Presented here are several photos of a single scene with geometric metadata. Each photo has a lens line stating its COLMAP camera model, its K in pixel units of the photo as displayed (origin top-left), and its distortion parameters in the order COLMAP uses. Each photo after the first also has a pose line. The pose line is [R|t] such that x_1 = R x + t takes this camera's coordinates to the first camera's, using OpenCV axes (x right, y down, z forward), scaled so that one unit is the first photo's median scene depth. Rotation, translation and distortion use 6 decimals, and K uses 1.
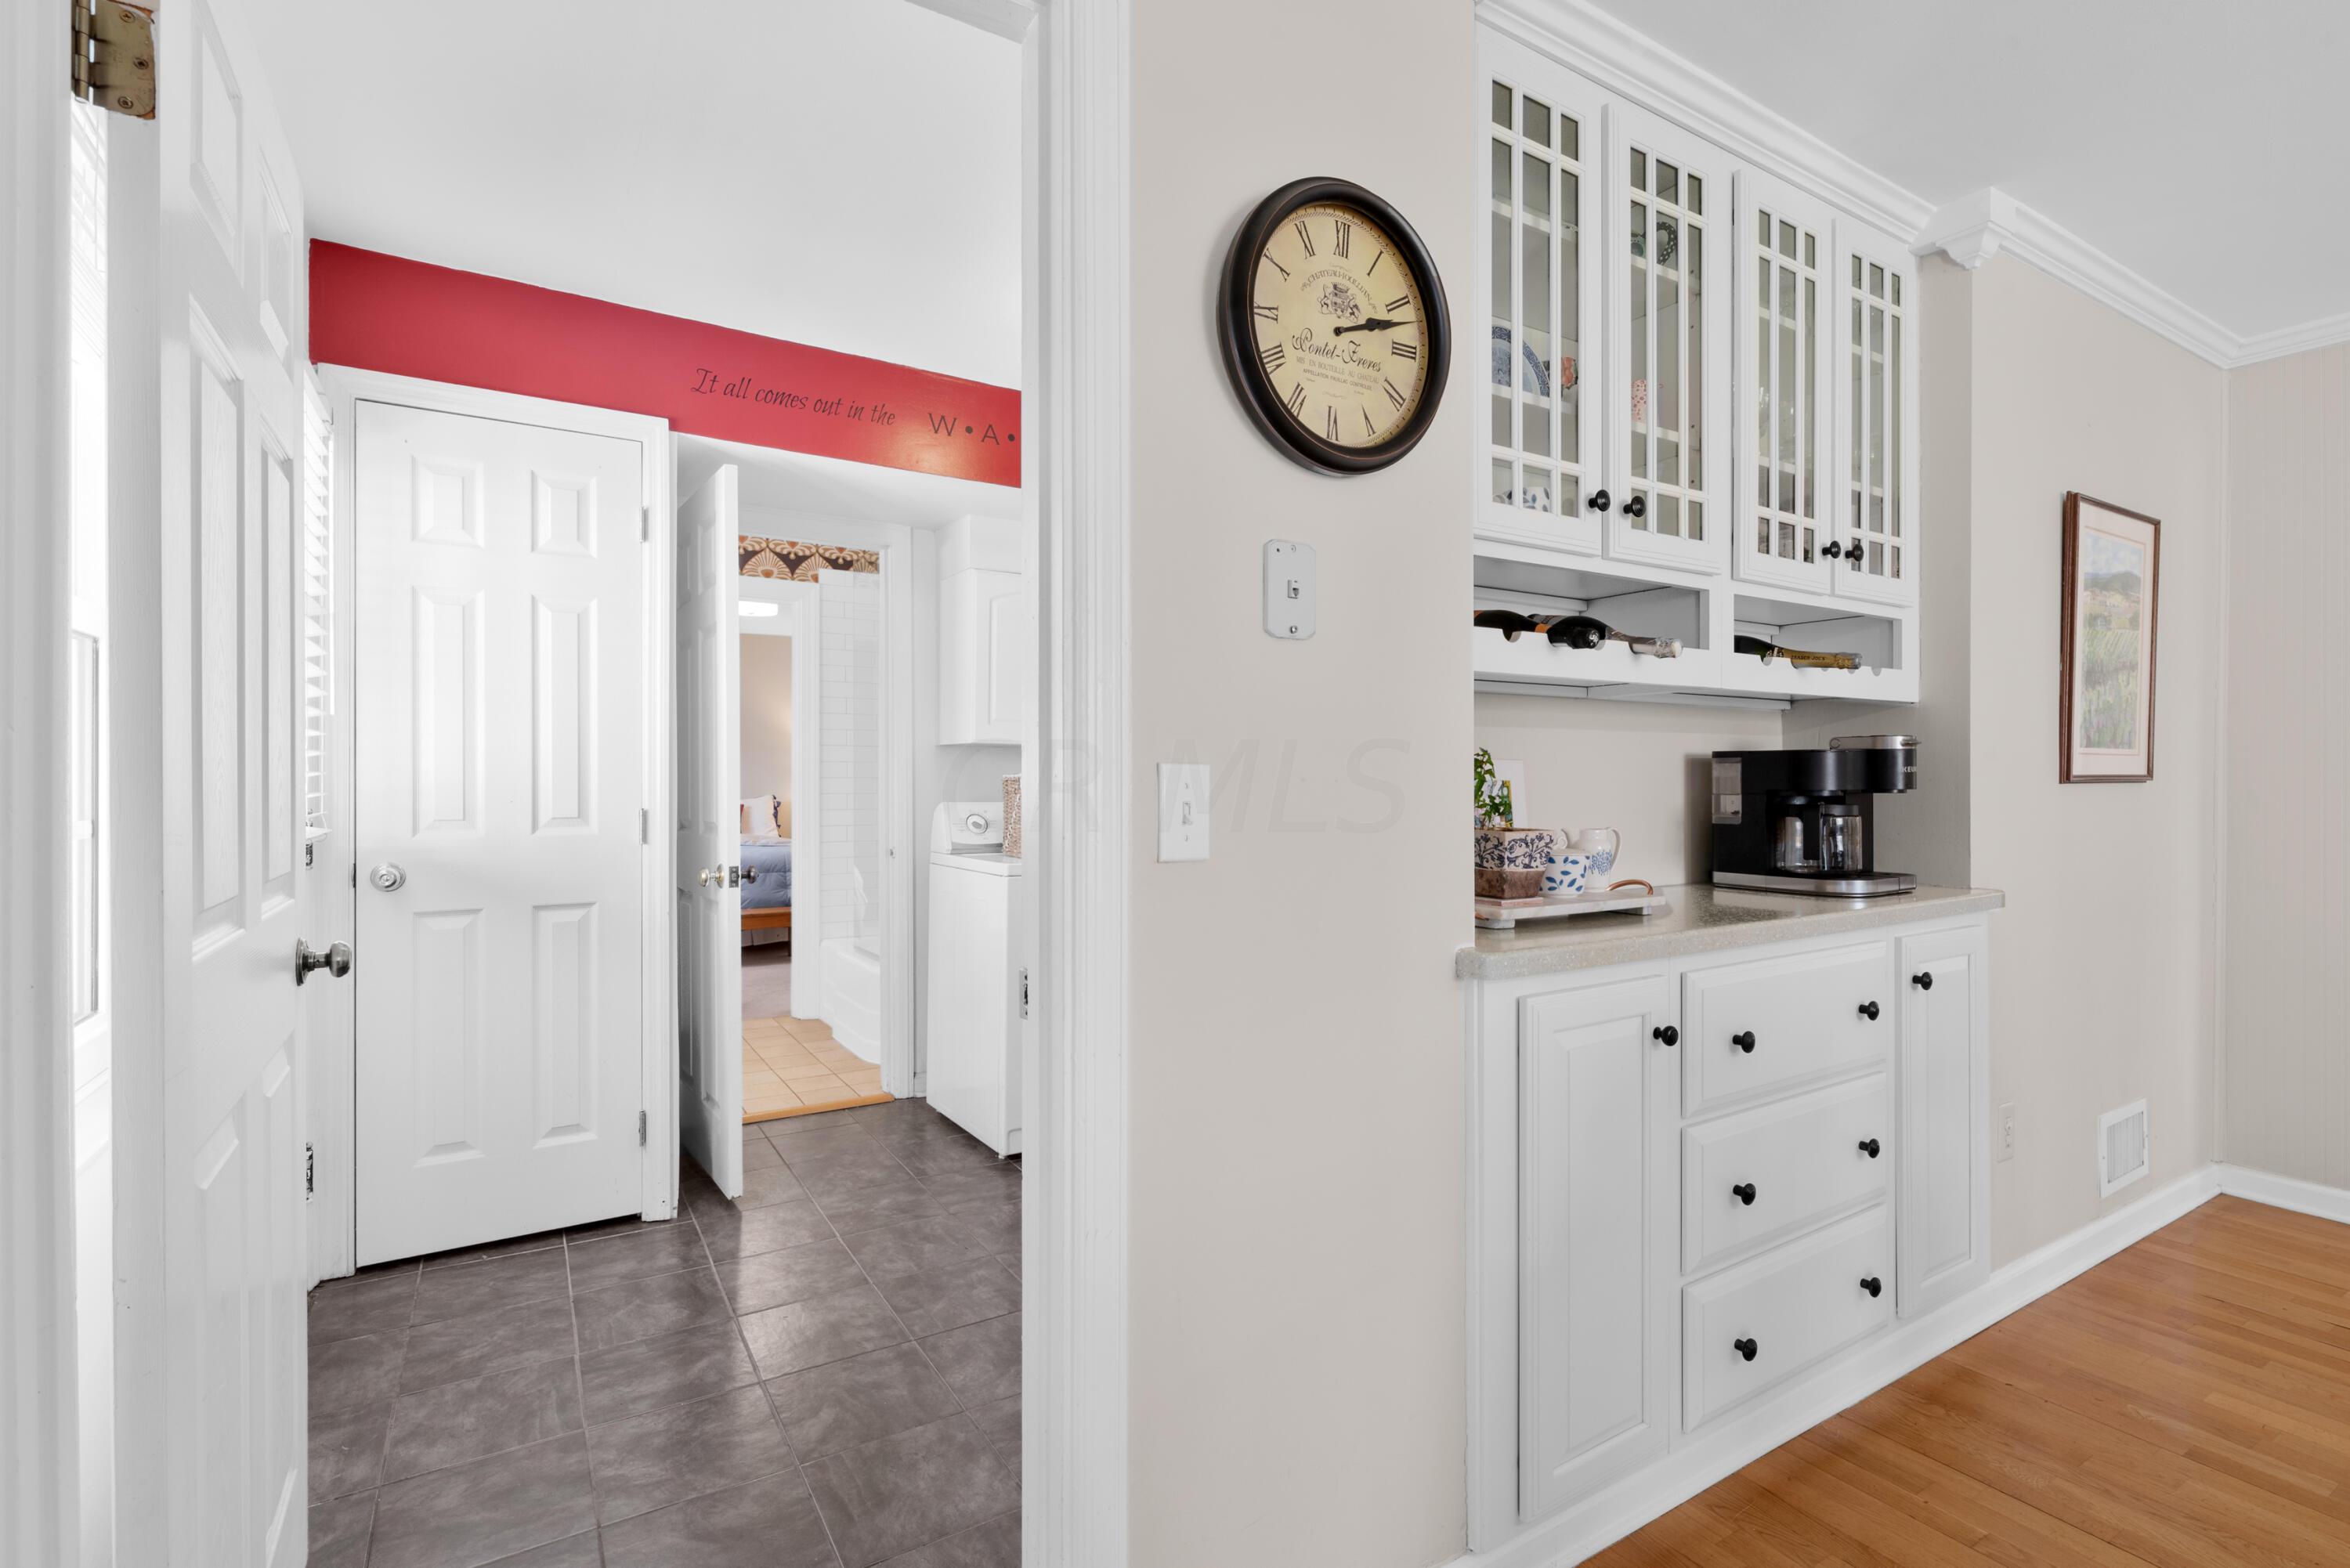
lens RADIAL K [[1087.7, 0, 1174.5], [0, 1087.7, 769.8], [0, 0, 1]] dist [0.002078, 0.000532]
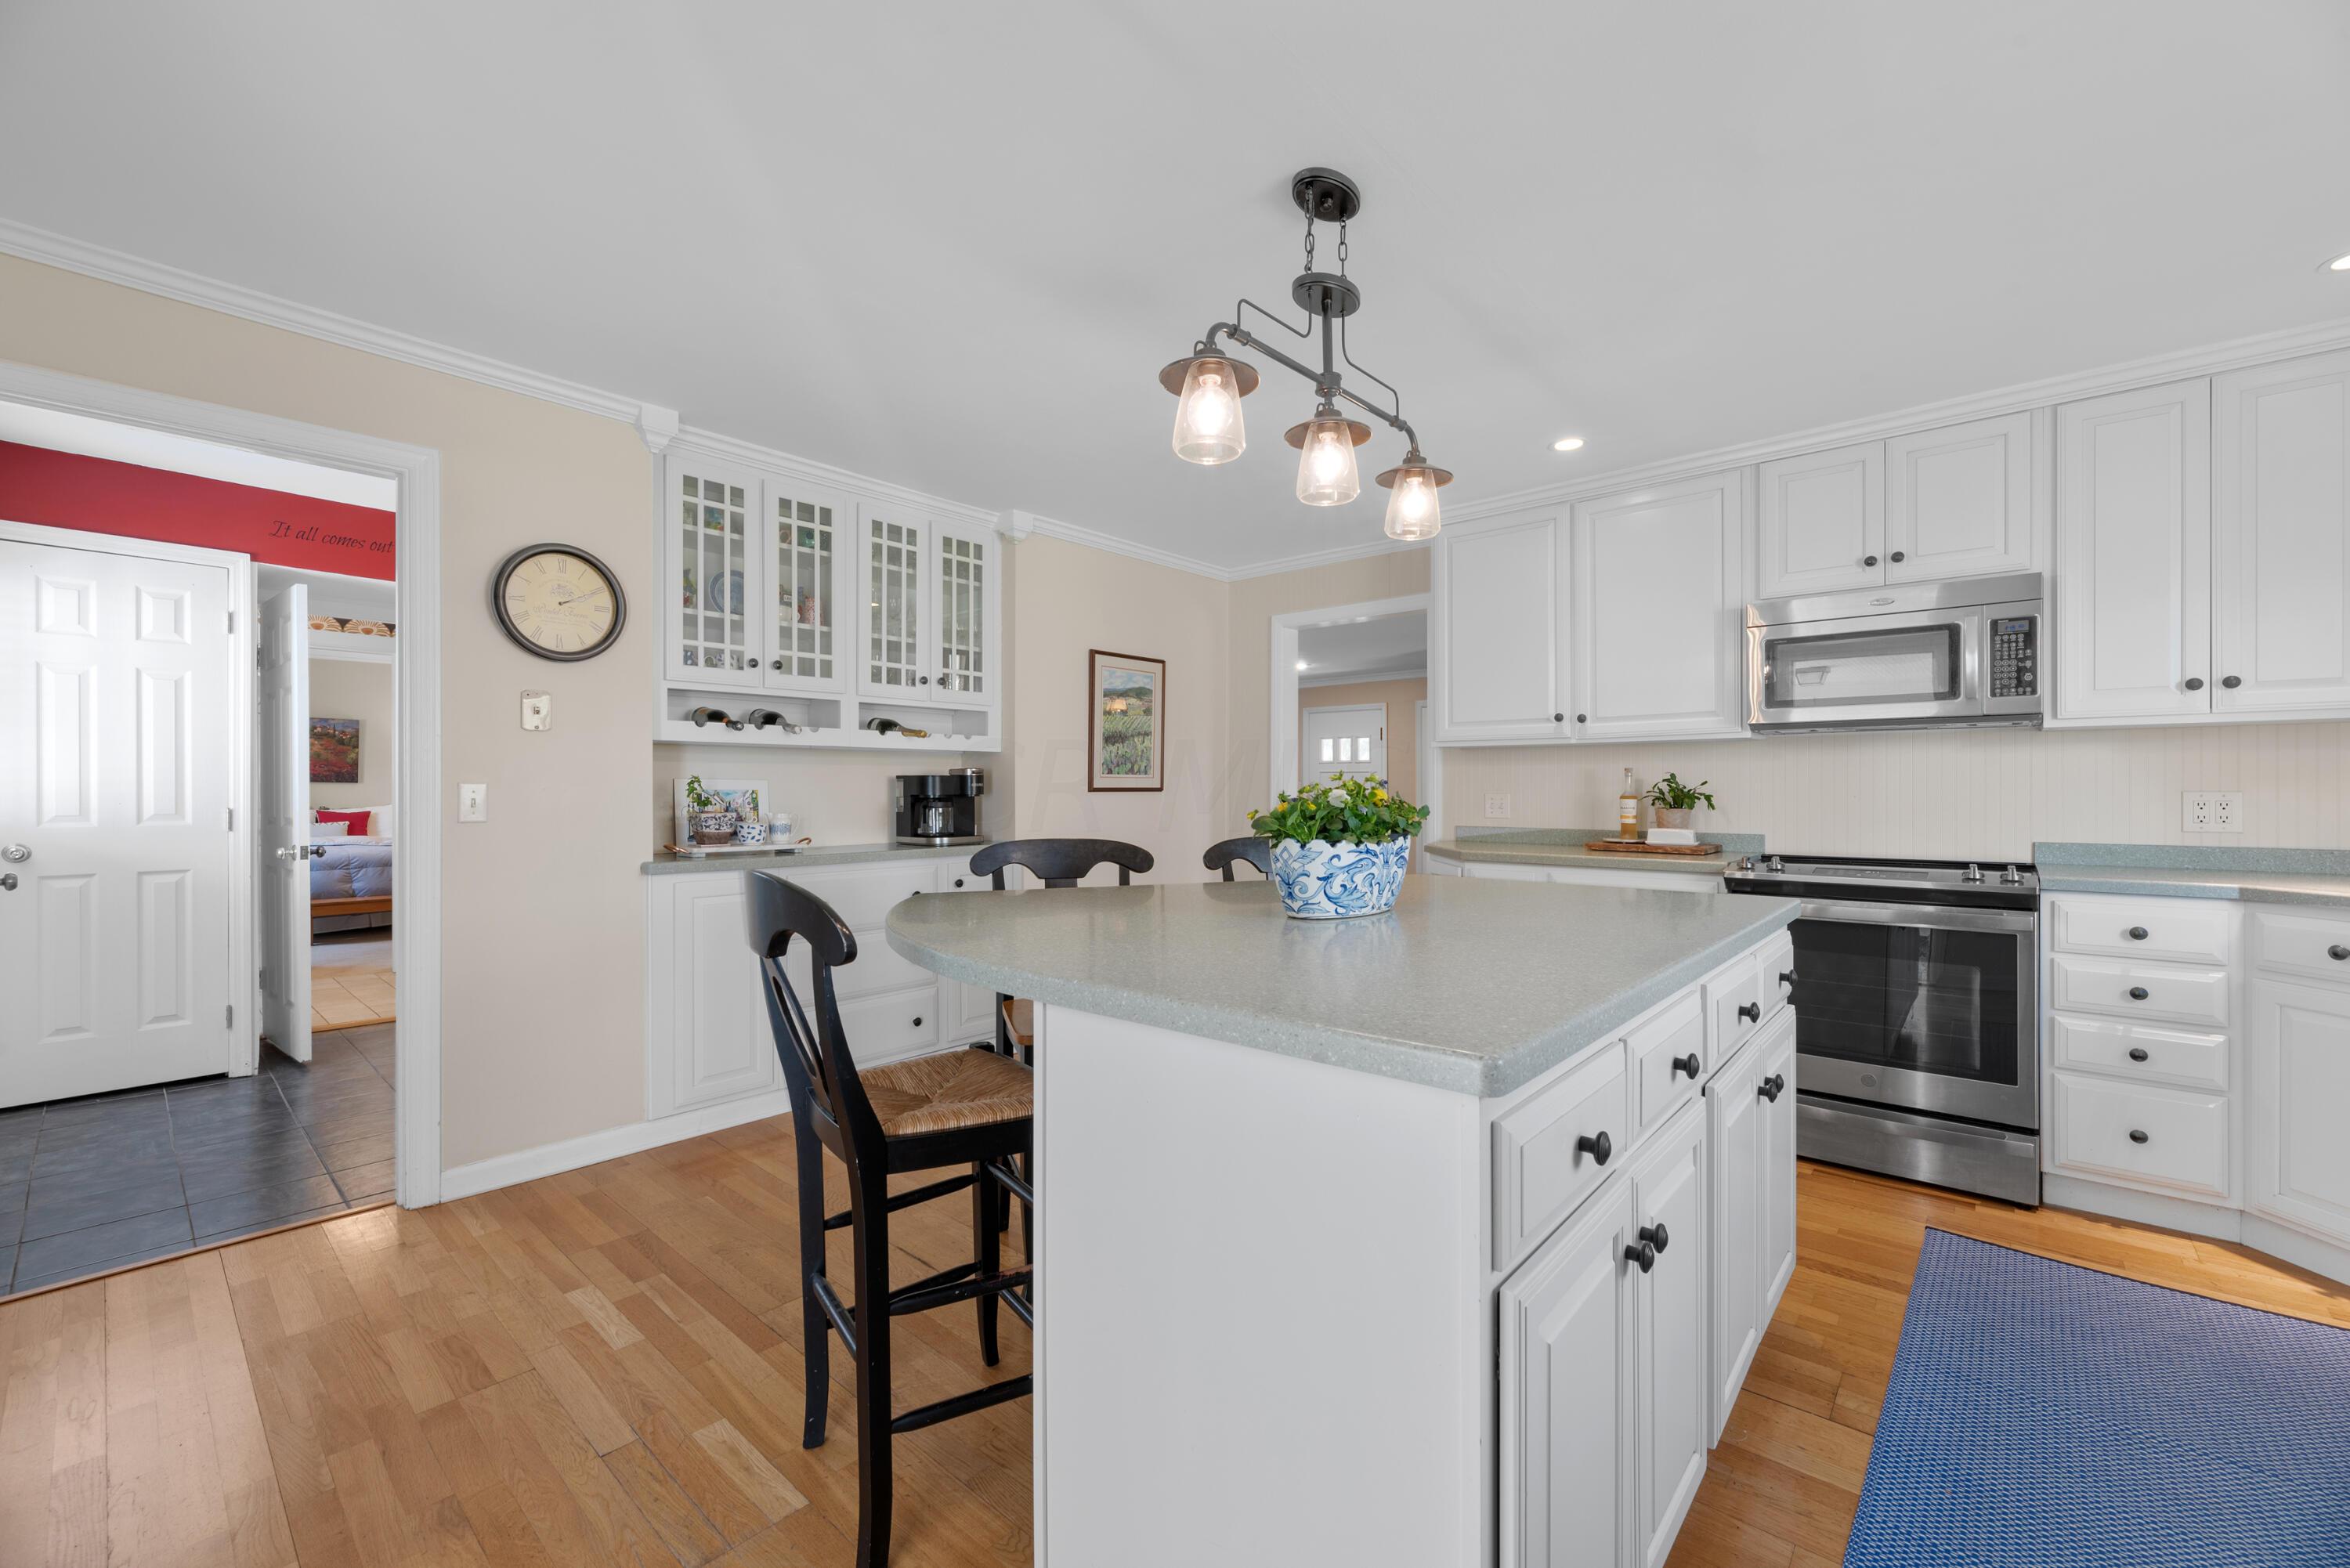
lens RADIAL K [[948.4, 0, 1171.5], [0, 948.4, 785.6], [0, 0, 1]] dist [0.000225, -0.000201]
pose [[0.956914, 0.001665, 0.290366, 0.446227], [-0.002736, 0.999991, 0.003281, -0.005092], [-0.290358, -0.003934, 0.956910, -0.751444]]
